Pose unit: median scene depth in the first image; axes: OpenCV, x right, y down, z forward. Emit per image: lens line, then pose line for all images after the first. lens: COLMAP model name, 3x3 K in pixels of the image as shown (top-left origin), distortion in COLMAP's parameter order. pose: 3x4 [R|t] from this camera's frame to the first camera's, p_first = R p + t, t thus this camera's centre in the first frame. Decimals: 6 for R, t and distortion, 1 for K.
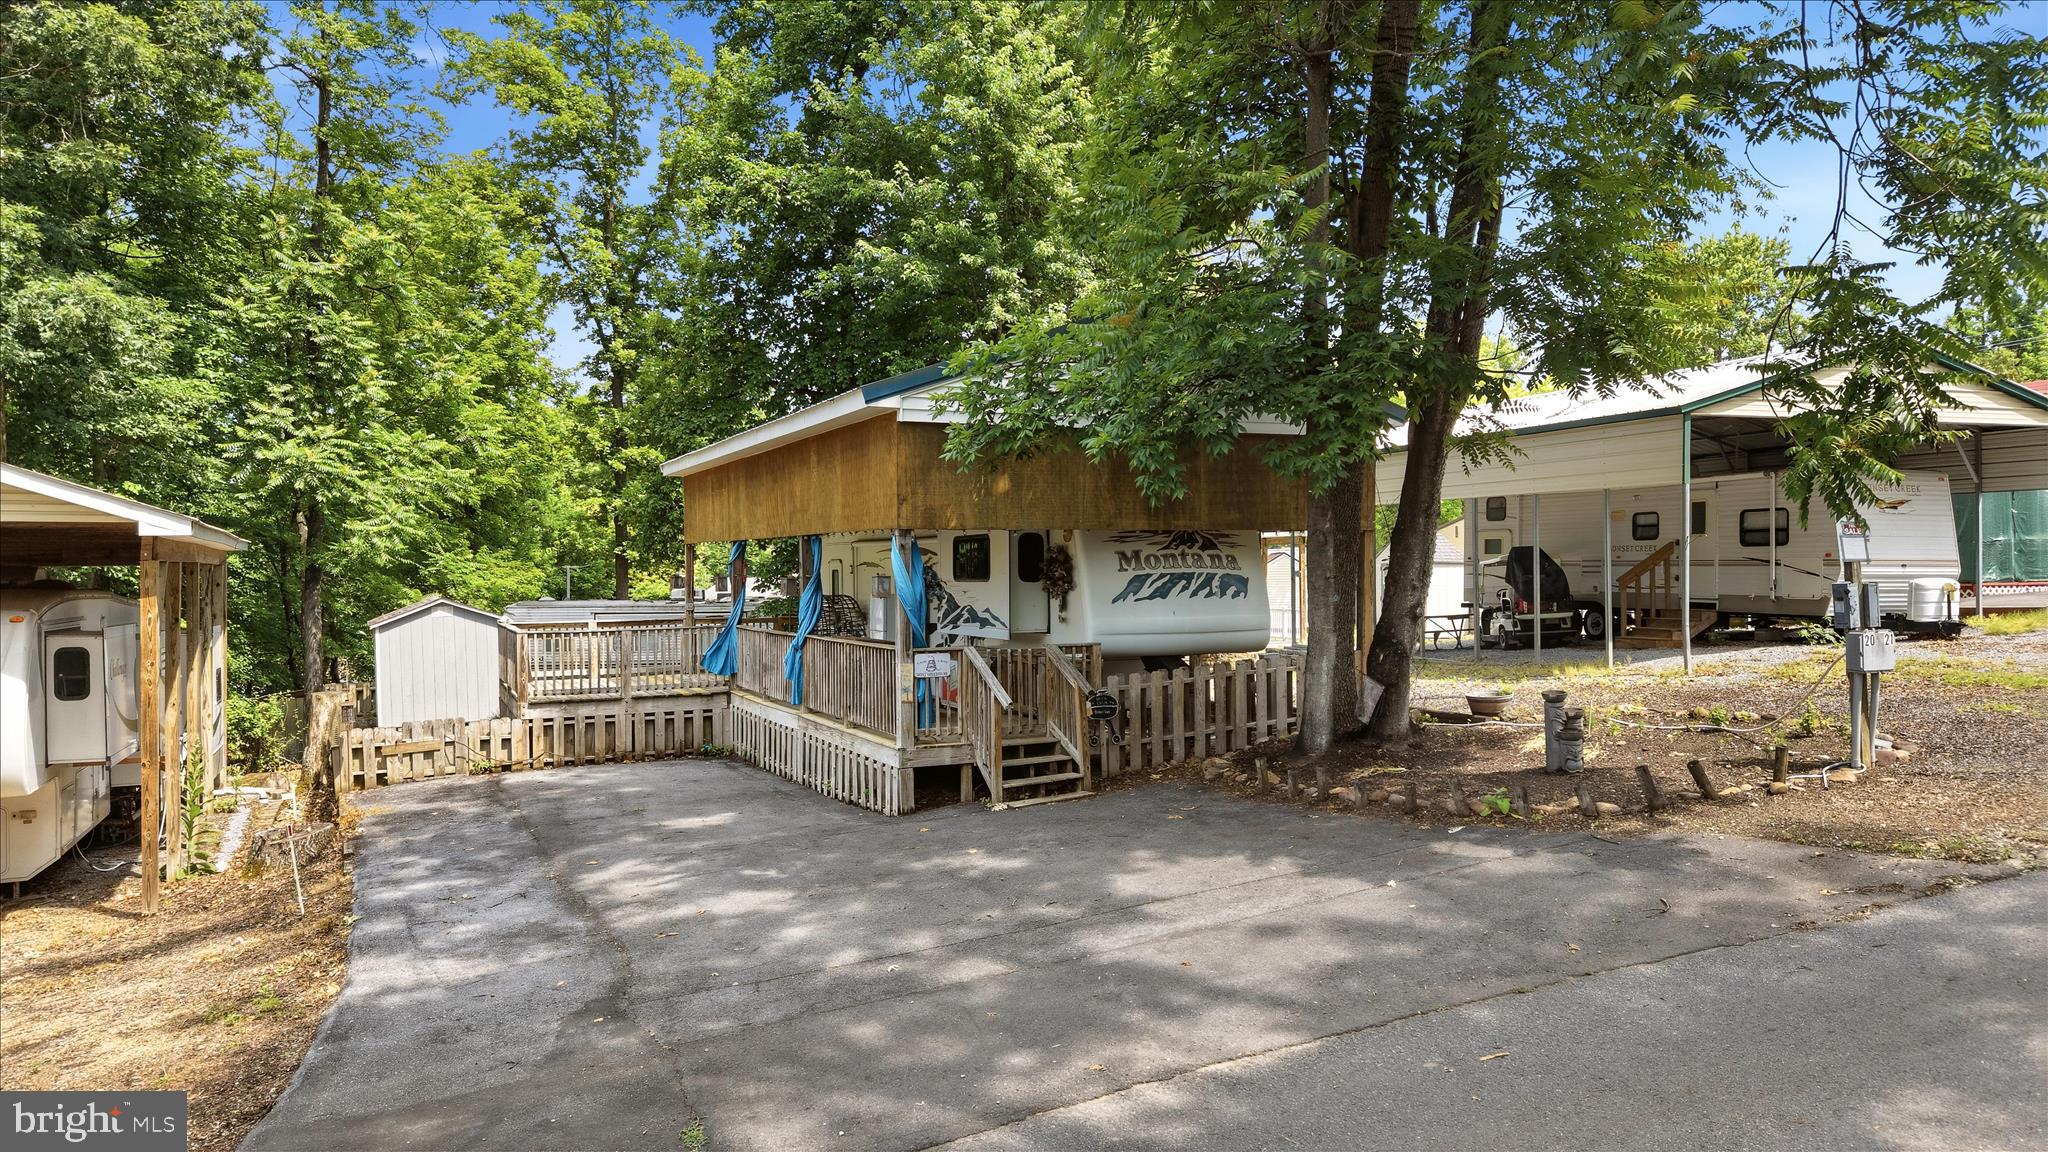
lens RADIAL K [[1231.6, 0, 1001.8], [0, 1231.6, 571.8], [0, 0, 1]] dist [0.049312, -0.047131]
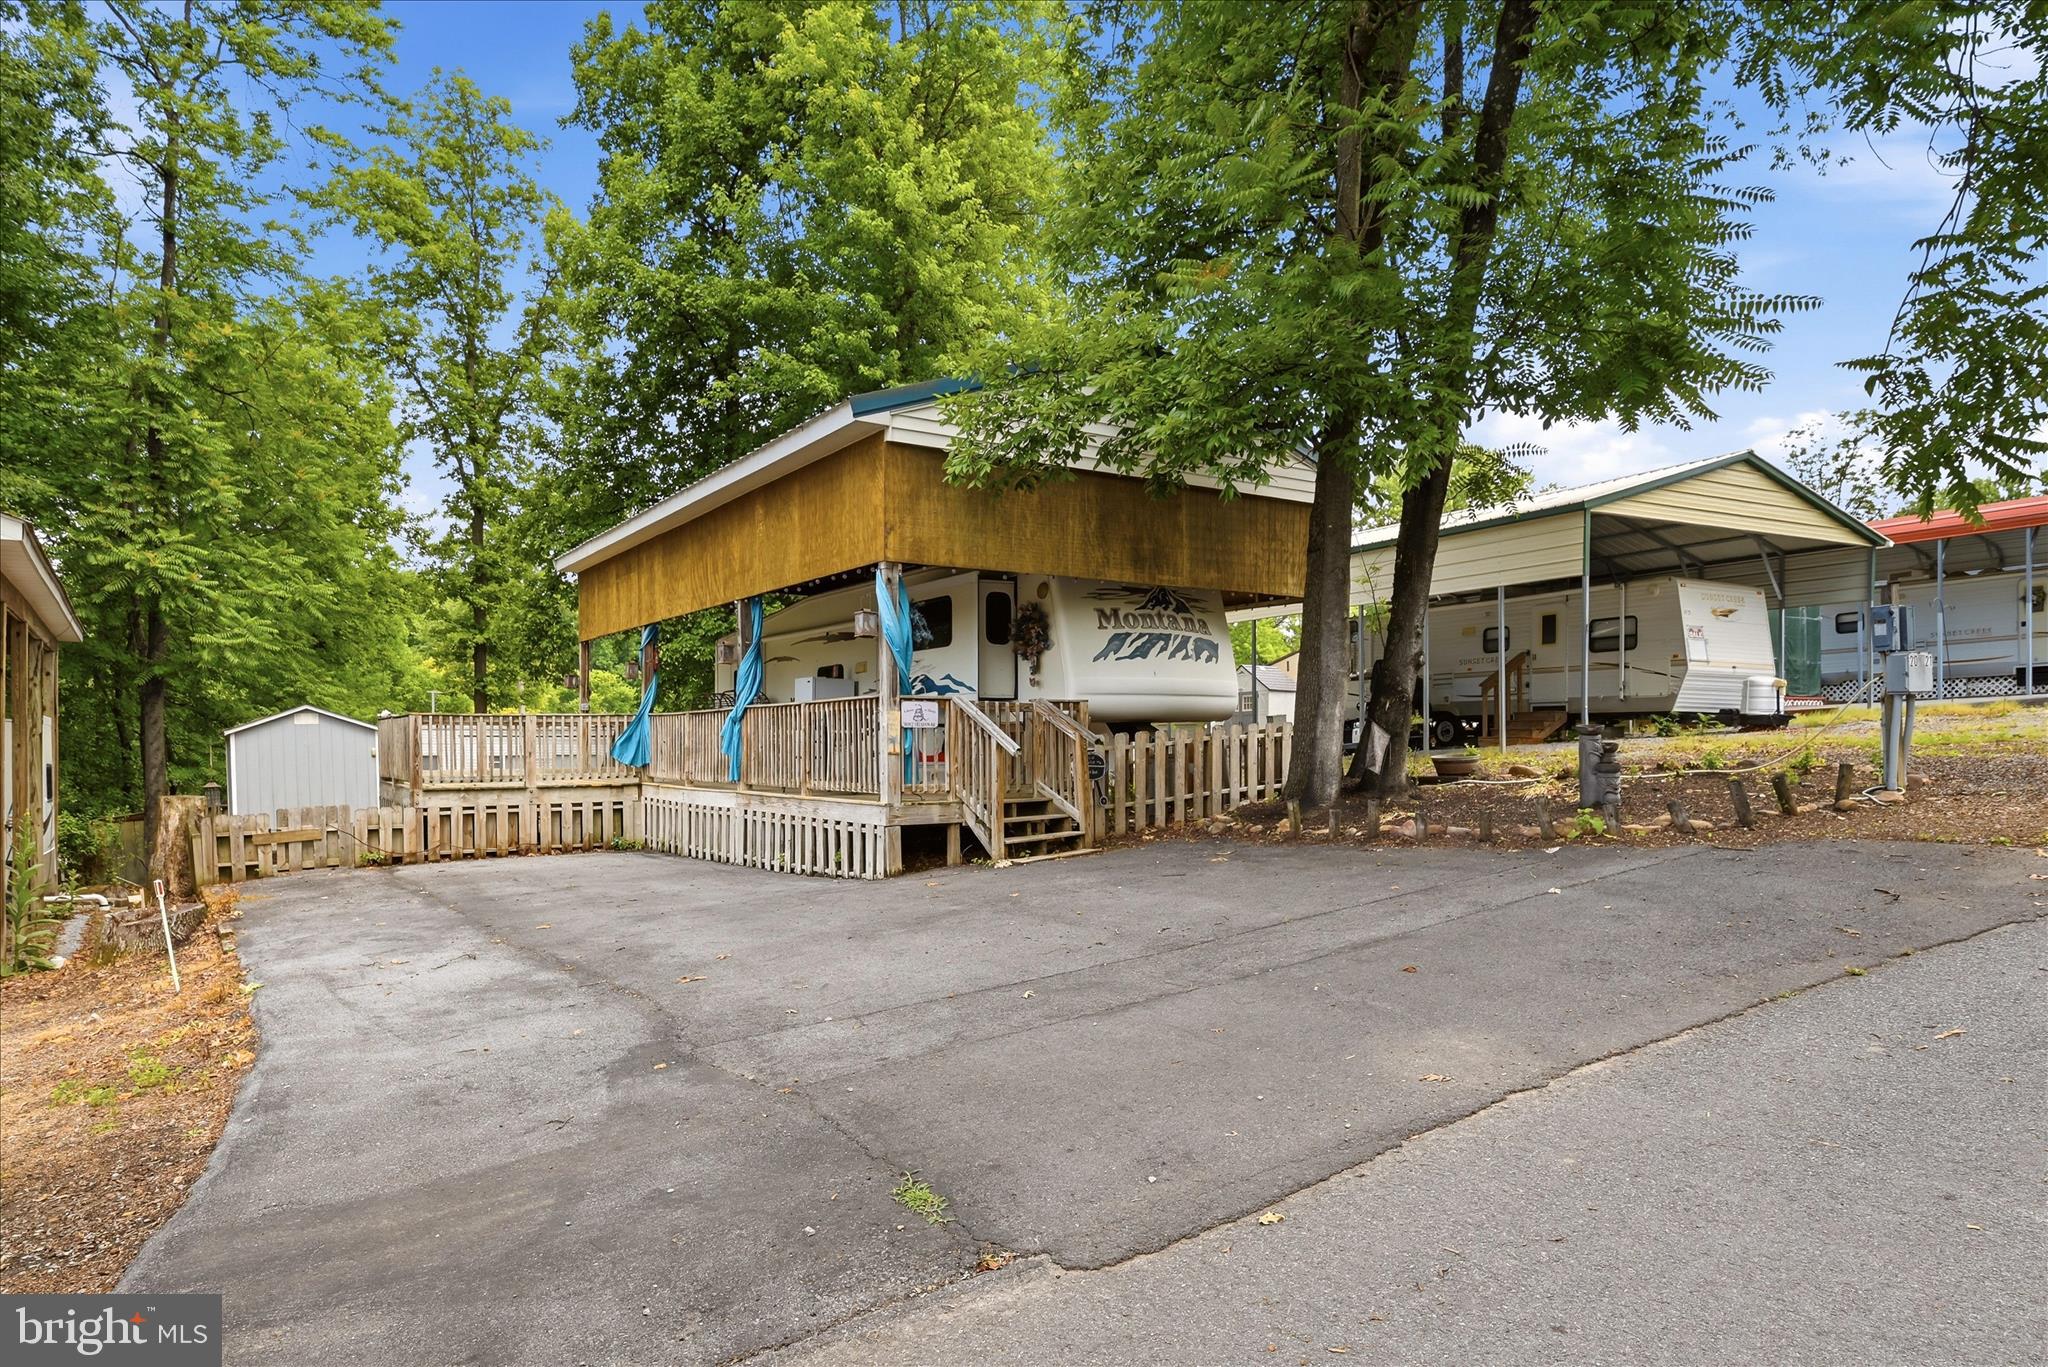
lens RADIAL K [[1101.3, 0, 991.1], [0, 1101.3, 738.0], [0, 0, 1]] dist [-0.001847, 0.001492]
pose [[0.988396, 0.005364, 0.151807, -0.093200], [-0.005541, 0.999984, 0.000741, 0.067114], [-0.151800, -0.001574, 0.988410, 0.134696]]
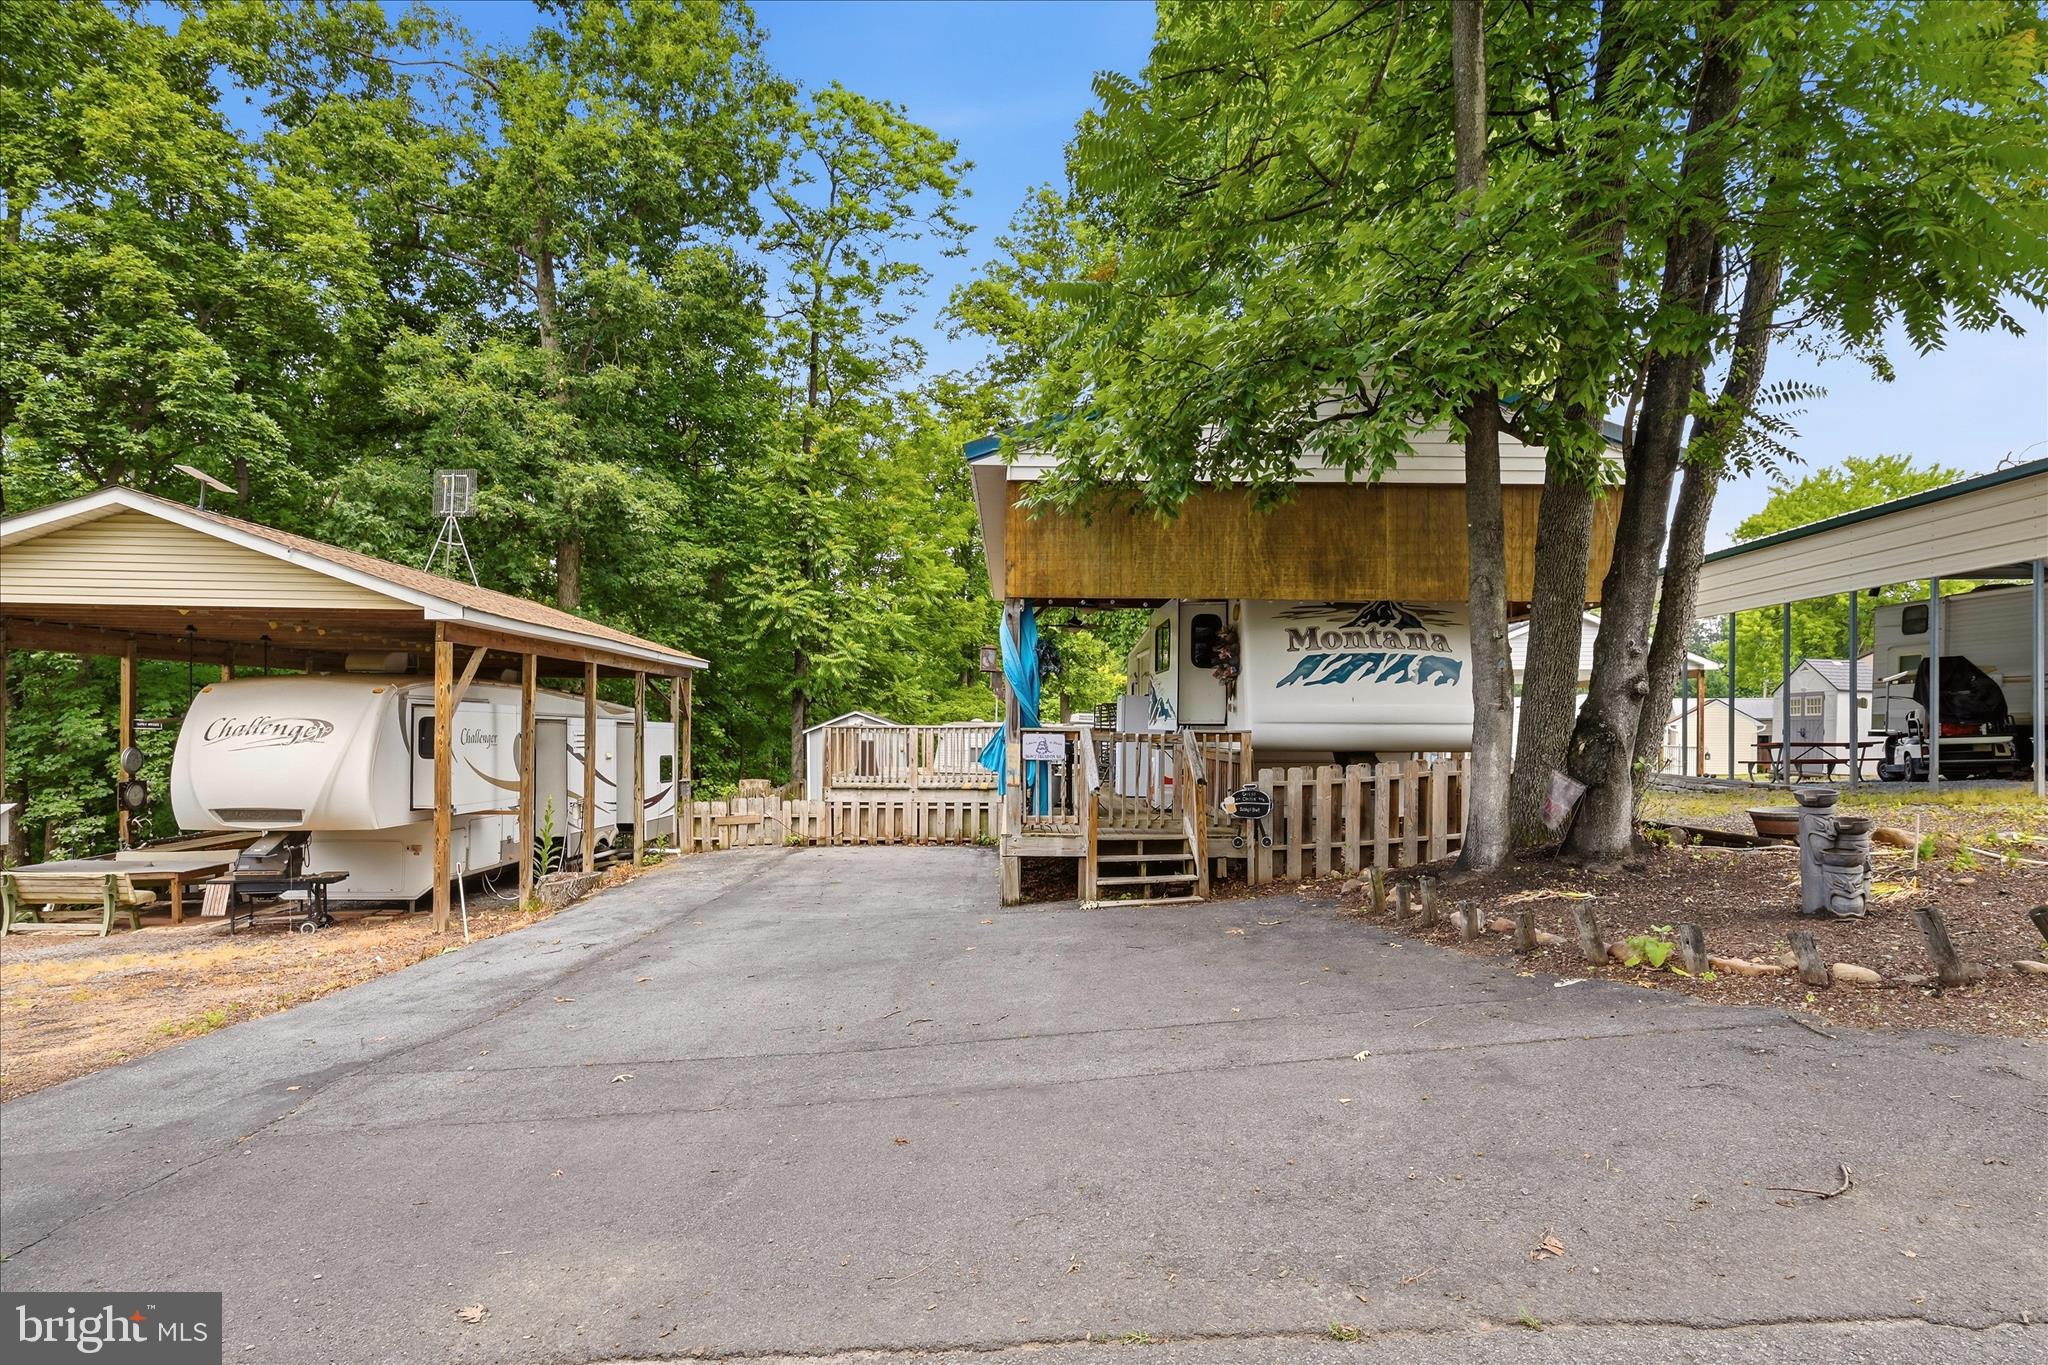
lens RADIAL K [[1004.6, 0, 1057.3], [0, 1004.6, 720.2], [0, 0, 1]] dist [-0.001237, 0.000744]
pose [[0.928941, 0.015731, -0.369892, 0.165207], [-0.016018, 0.999869, 0.002296, 0.039508], [0.369880, 0.003792, 0.929072, 0.222306]]
